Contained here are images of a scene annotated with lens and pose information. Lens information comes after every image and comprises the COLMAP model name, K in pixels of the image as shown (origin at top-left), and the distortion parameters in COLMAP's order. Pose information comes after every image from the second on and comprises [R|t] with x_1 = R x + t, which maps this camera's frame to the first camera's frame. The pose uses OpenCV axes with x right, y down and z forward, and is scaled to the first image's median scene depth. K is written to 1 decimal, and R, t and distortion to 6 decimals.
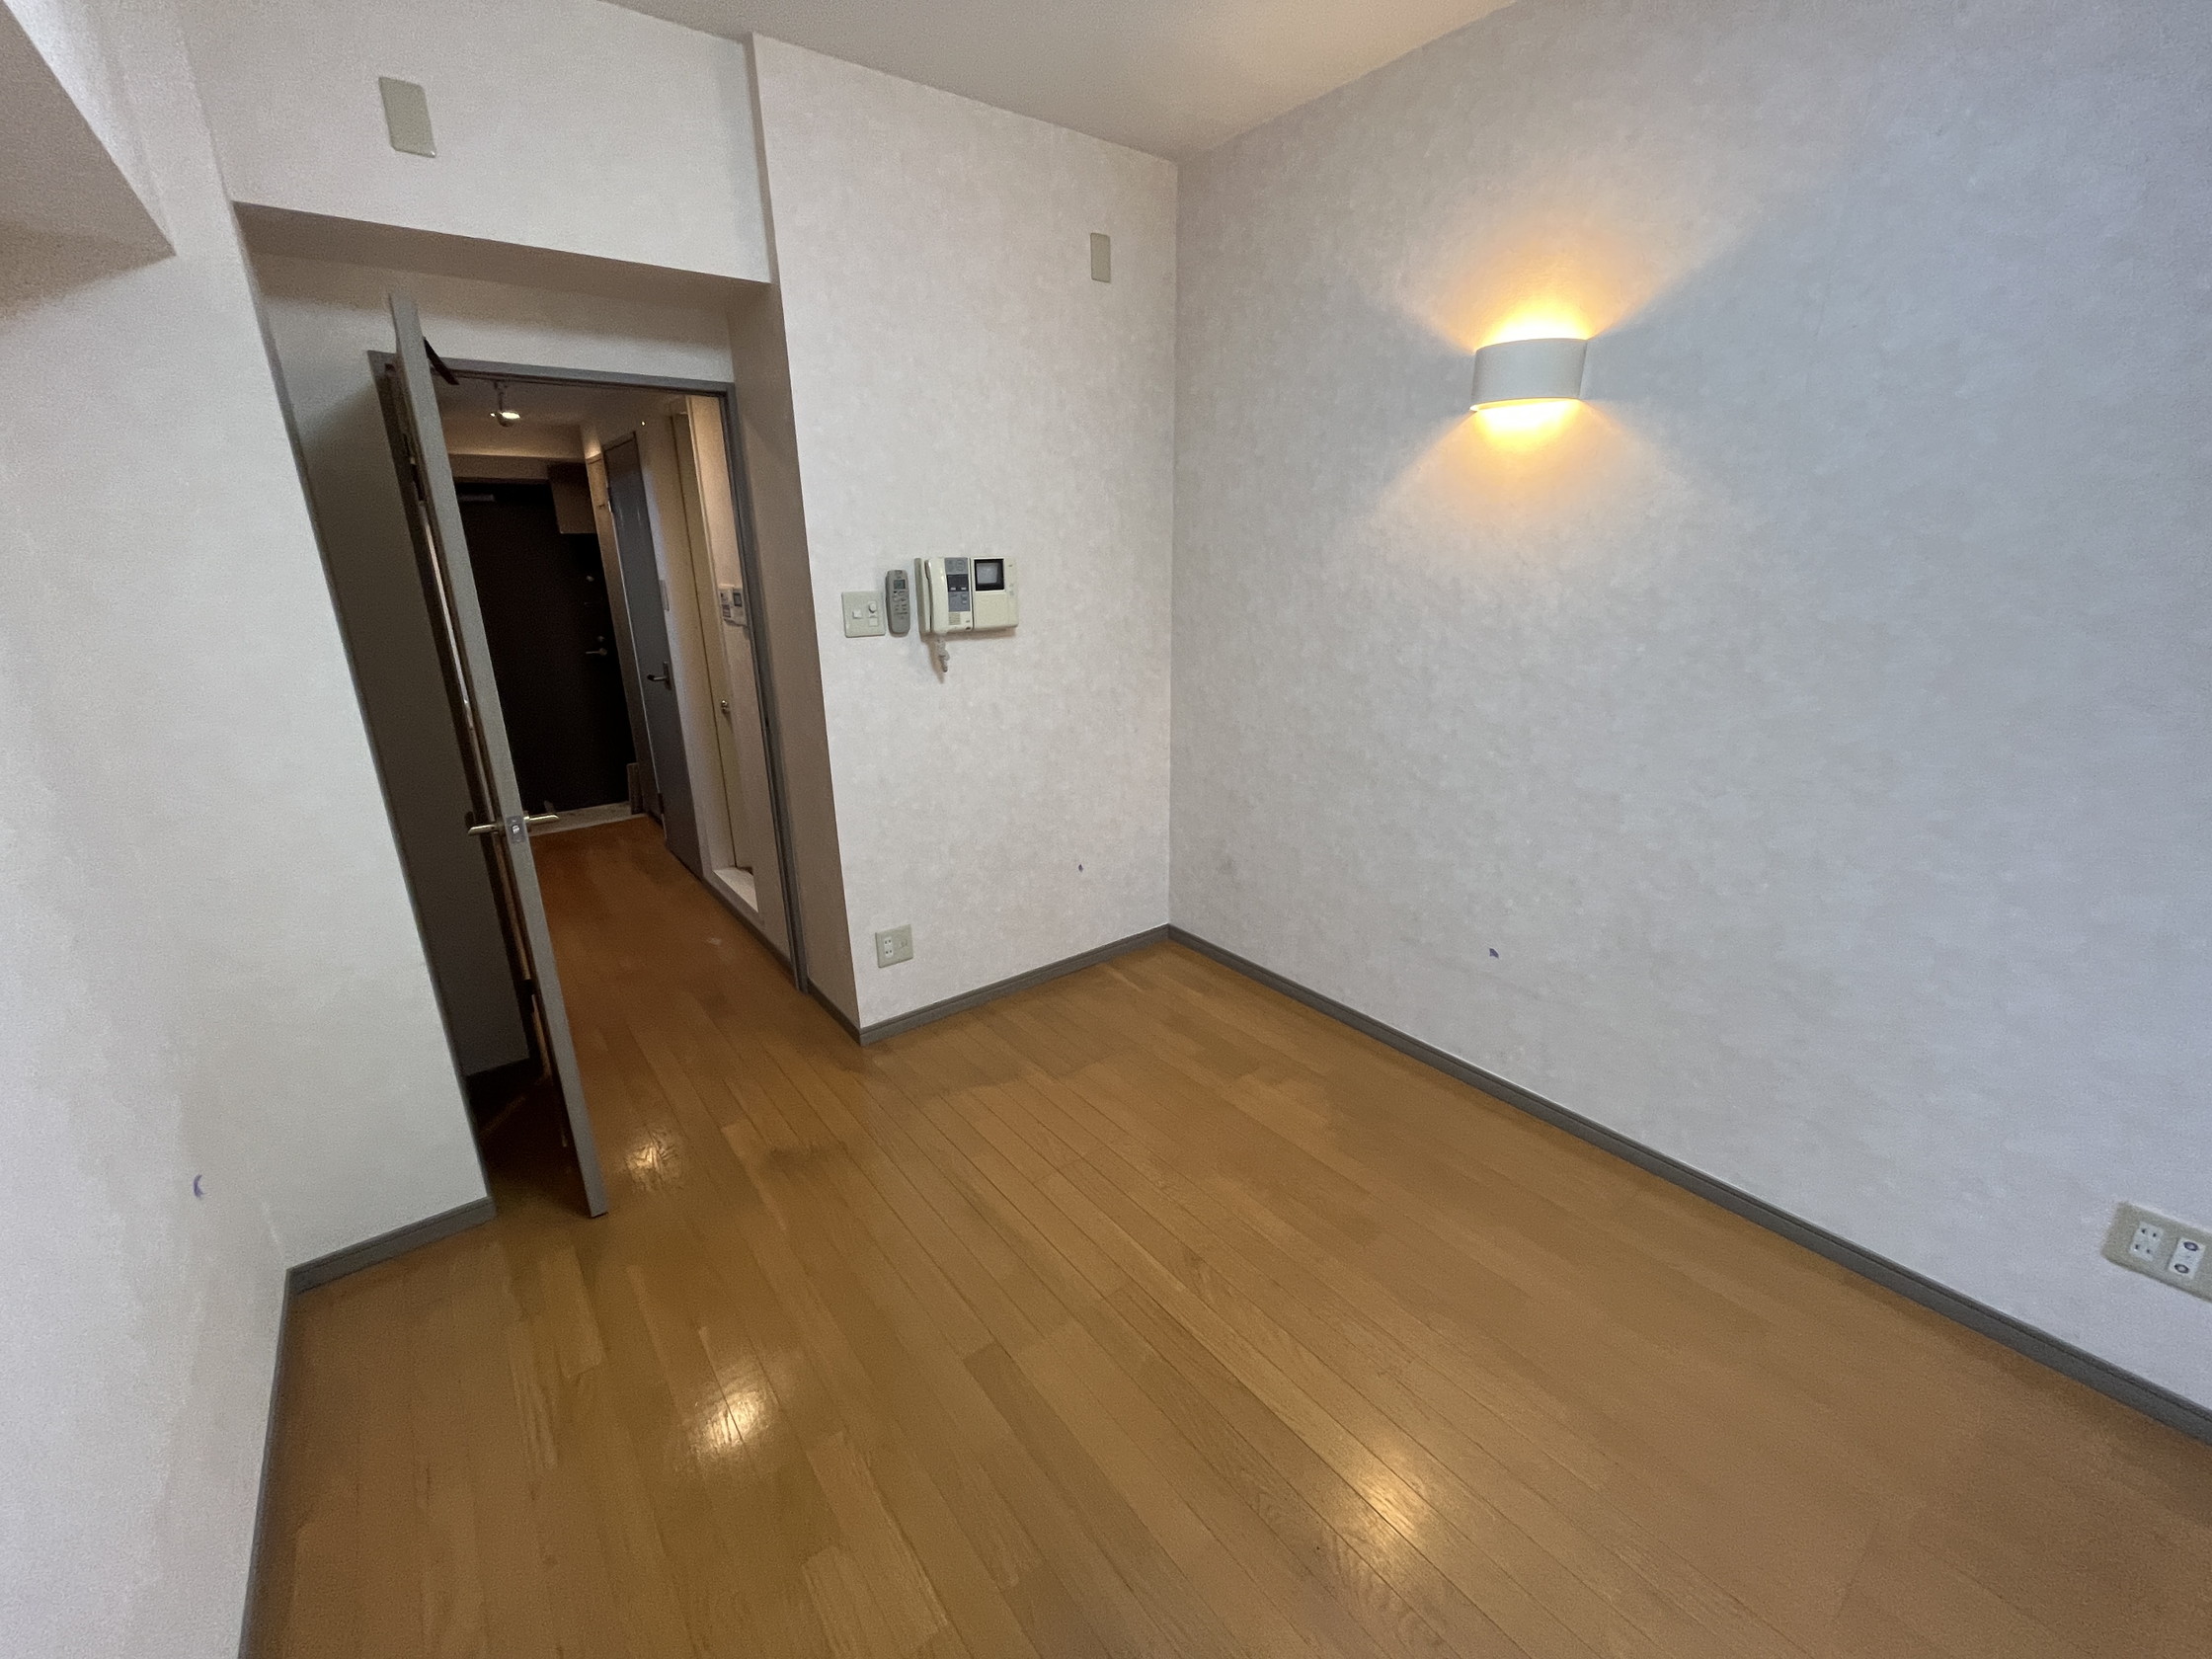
lens RADIAL K [[896.4, 0, 1104.5], [0, 896.4, 825.1], [0, 0, 1]] dist [0.001687, -0.000745]
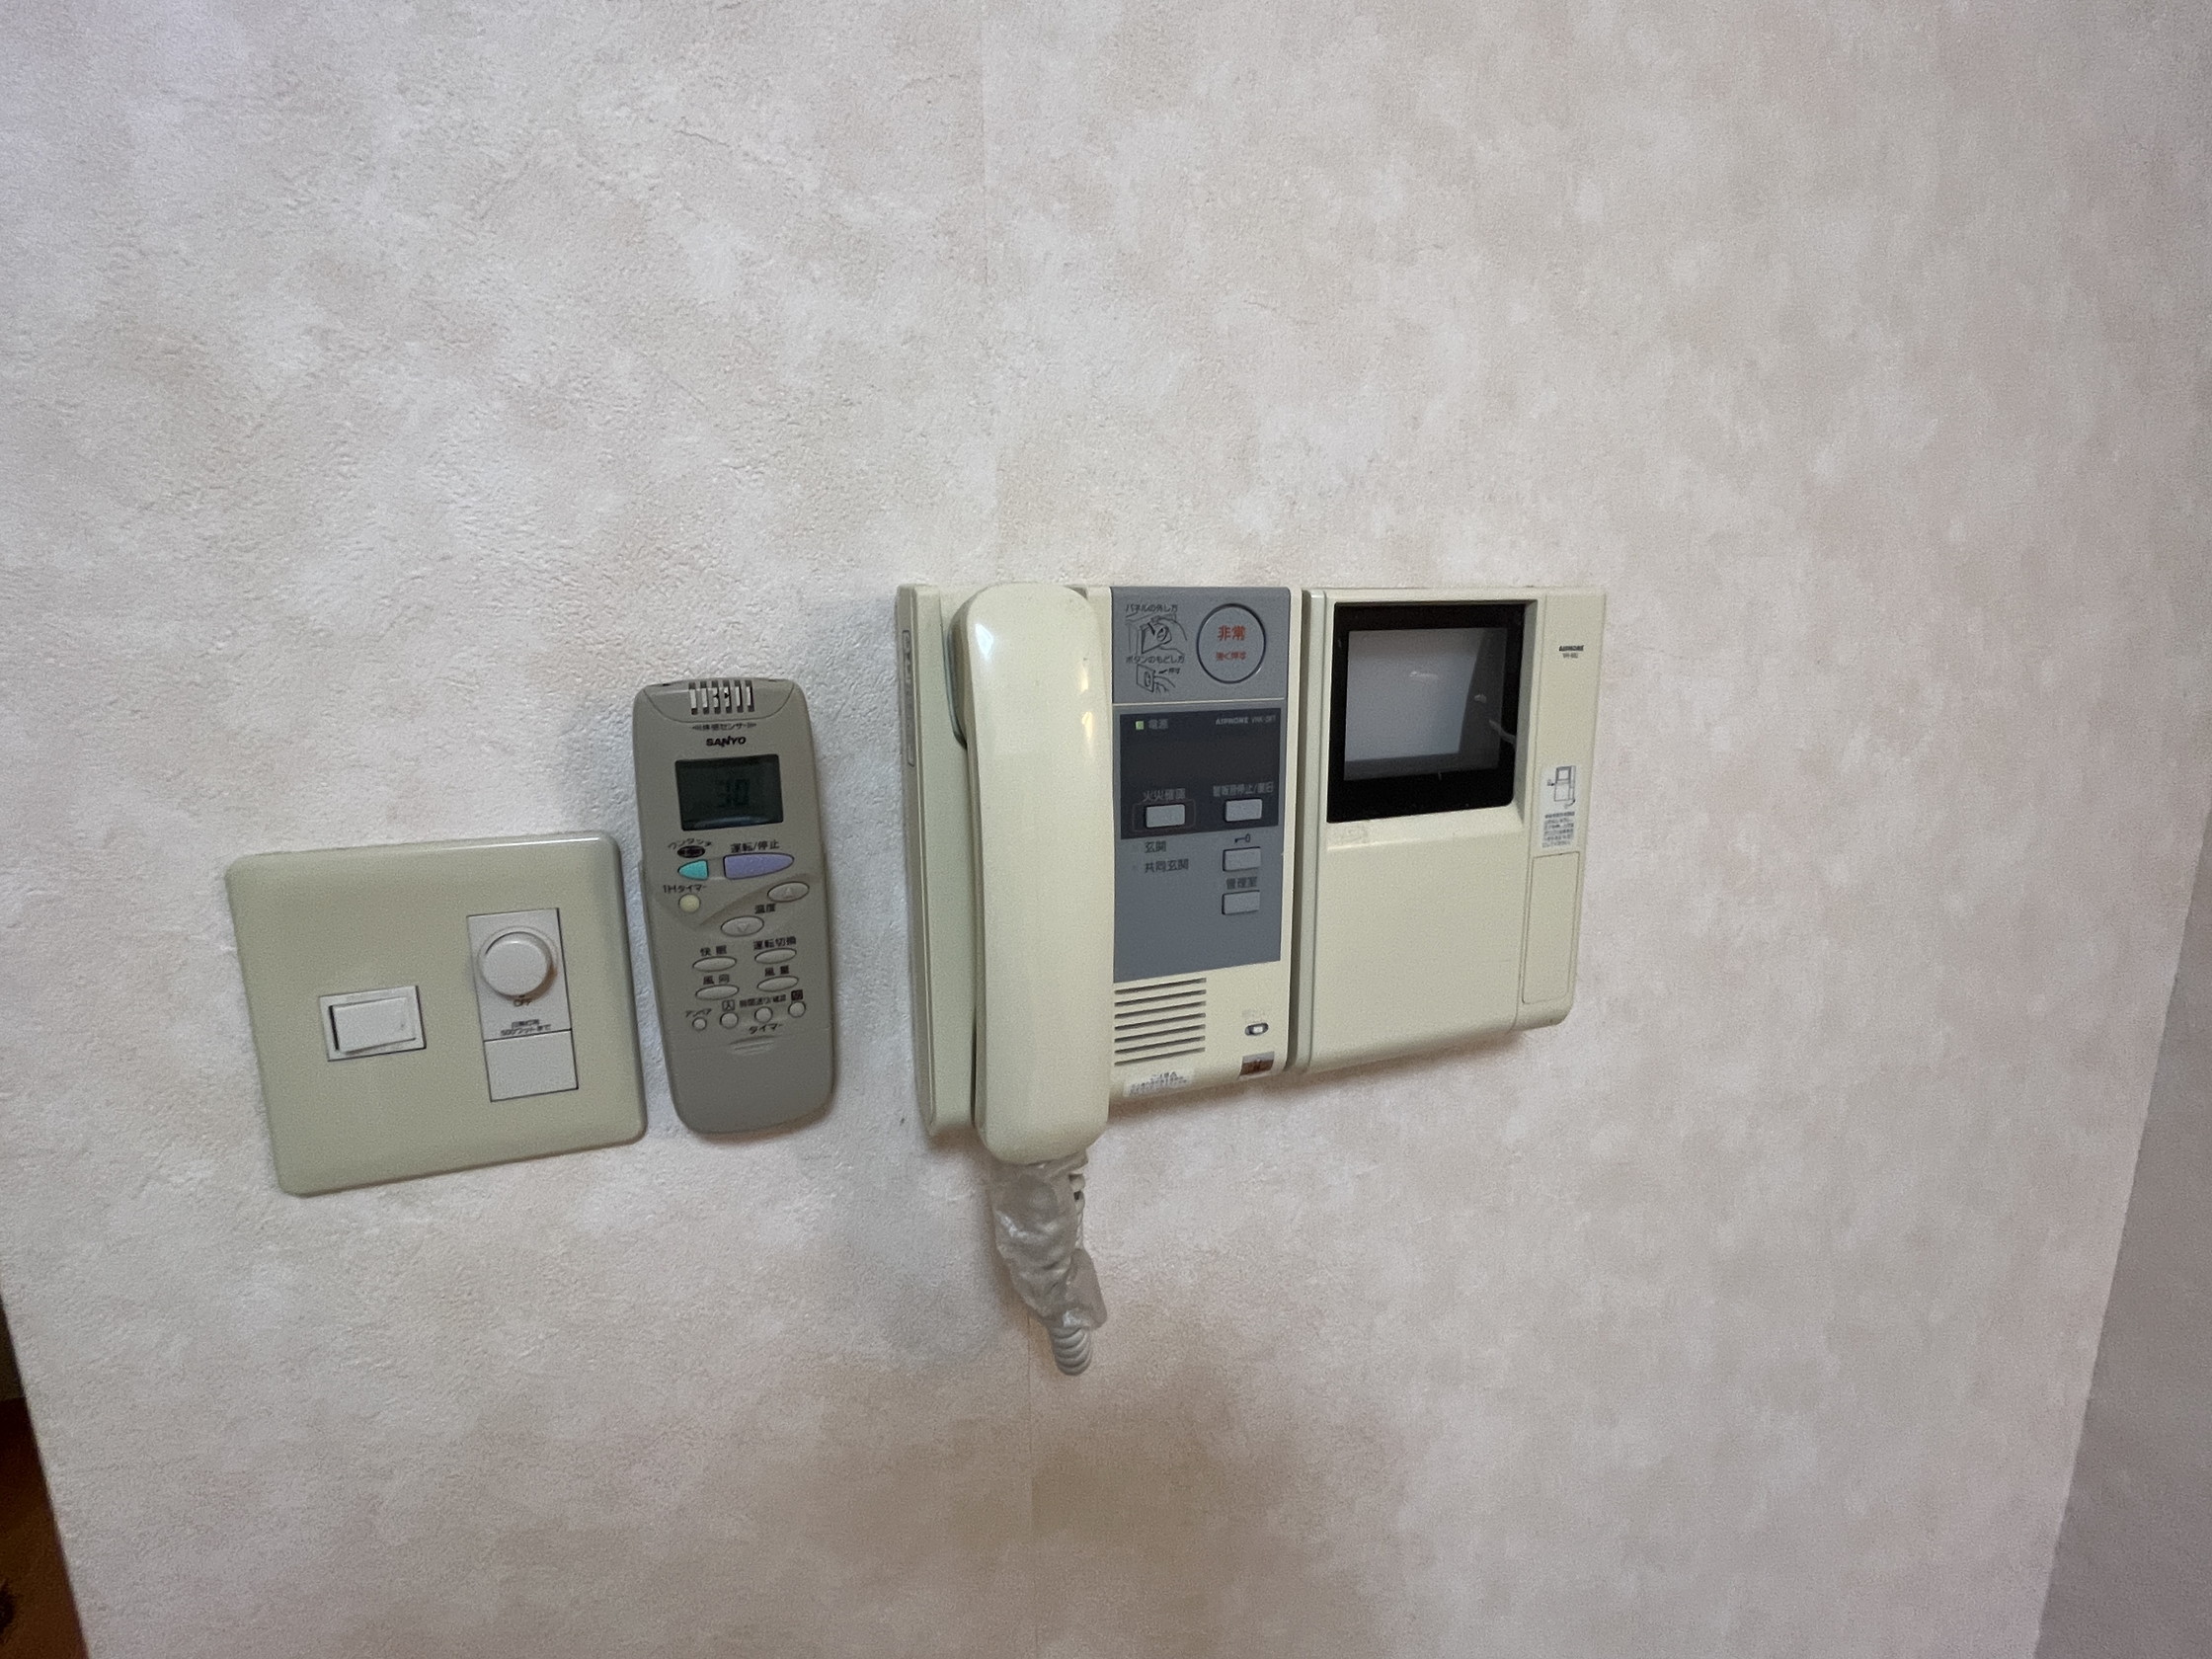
lens RADIAL K [[1036.7, 0, 1105.8], [0, 1036.7, 832.9], [0, 0, 1]] dist [-0.002249, -0.000052]
pose [[0.960546, 0.054686, -0.272693, -0.132333], [-0.082800, 0.992248, -0.092674, -0.241354], [0.265511, 0.111596, 0.957627, 0.834697]]
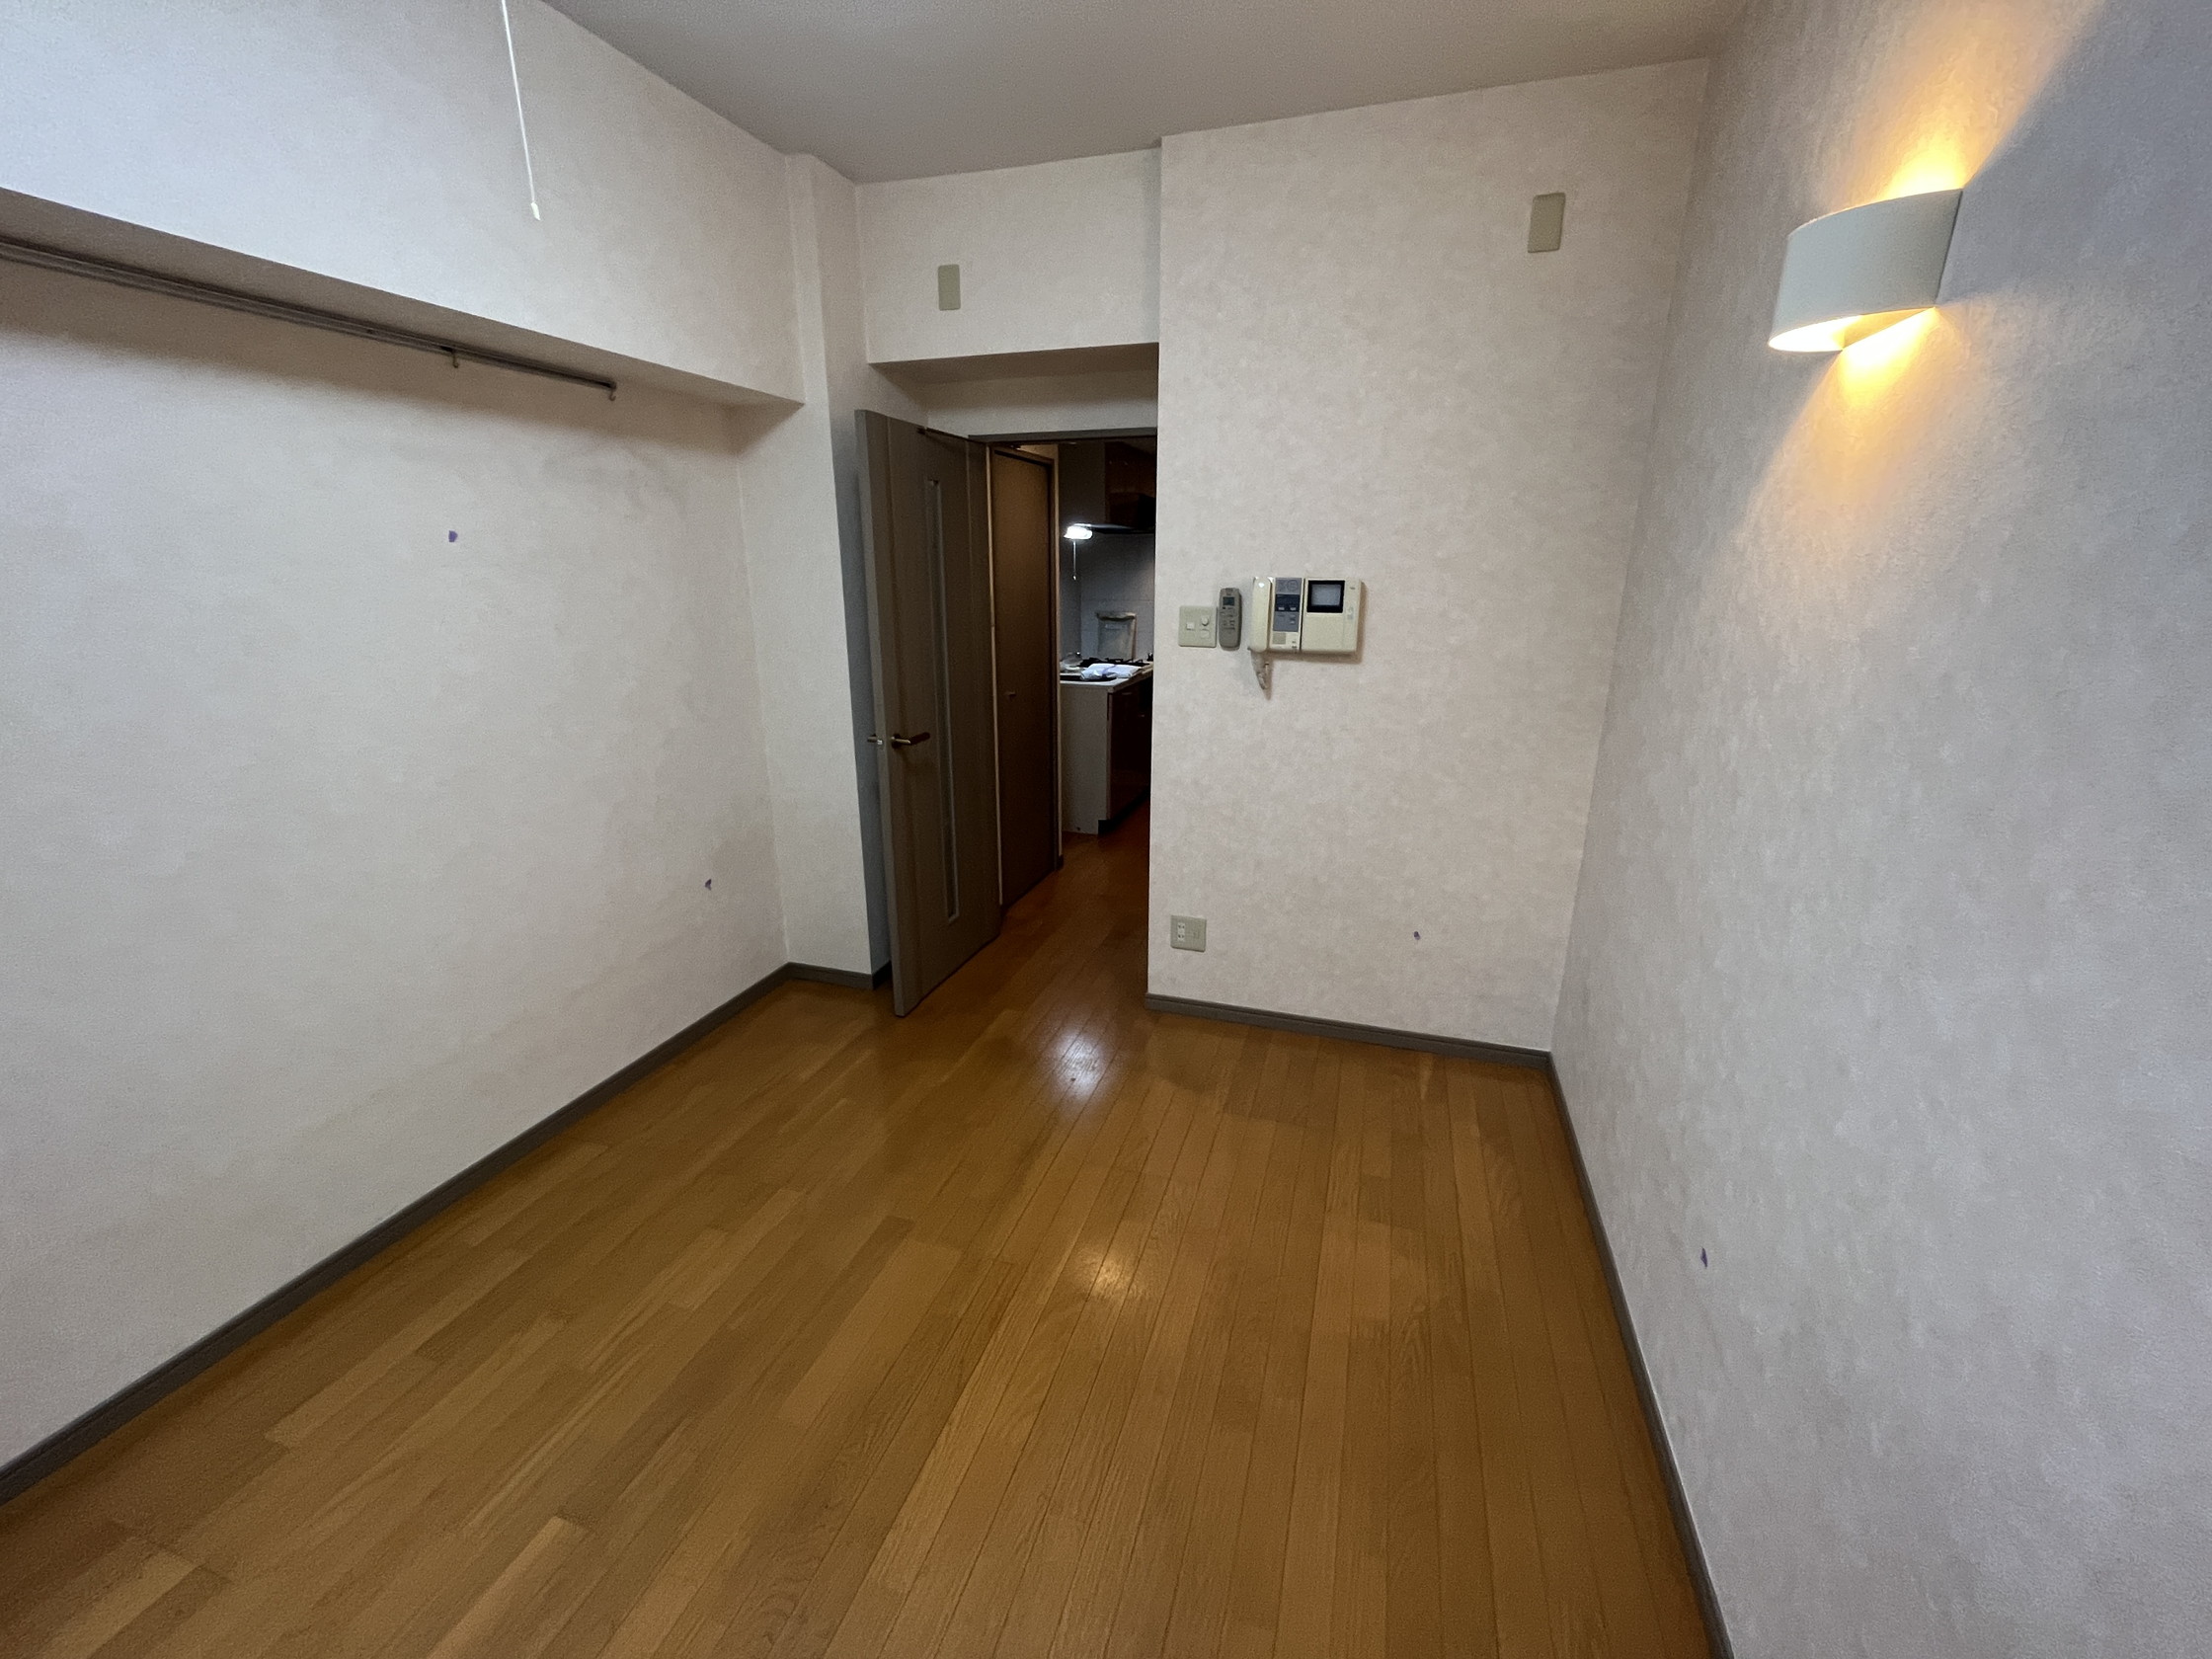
lens RADIAL K [[896.4, 0, 1100.5], [0, 896.4, 825.1], [0, 0, 1]] dist [0.001687, -0.000745]
pose [[0.566607, 0.244196, -0.786972, 0.556417], [-0.258491, 0.959542, 0.111634, -0.088949], [0.782393, 0.140173, 0.606805, 0.260913]]
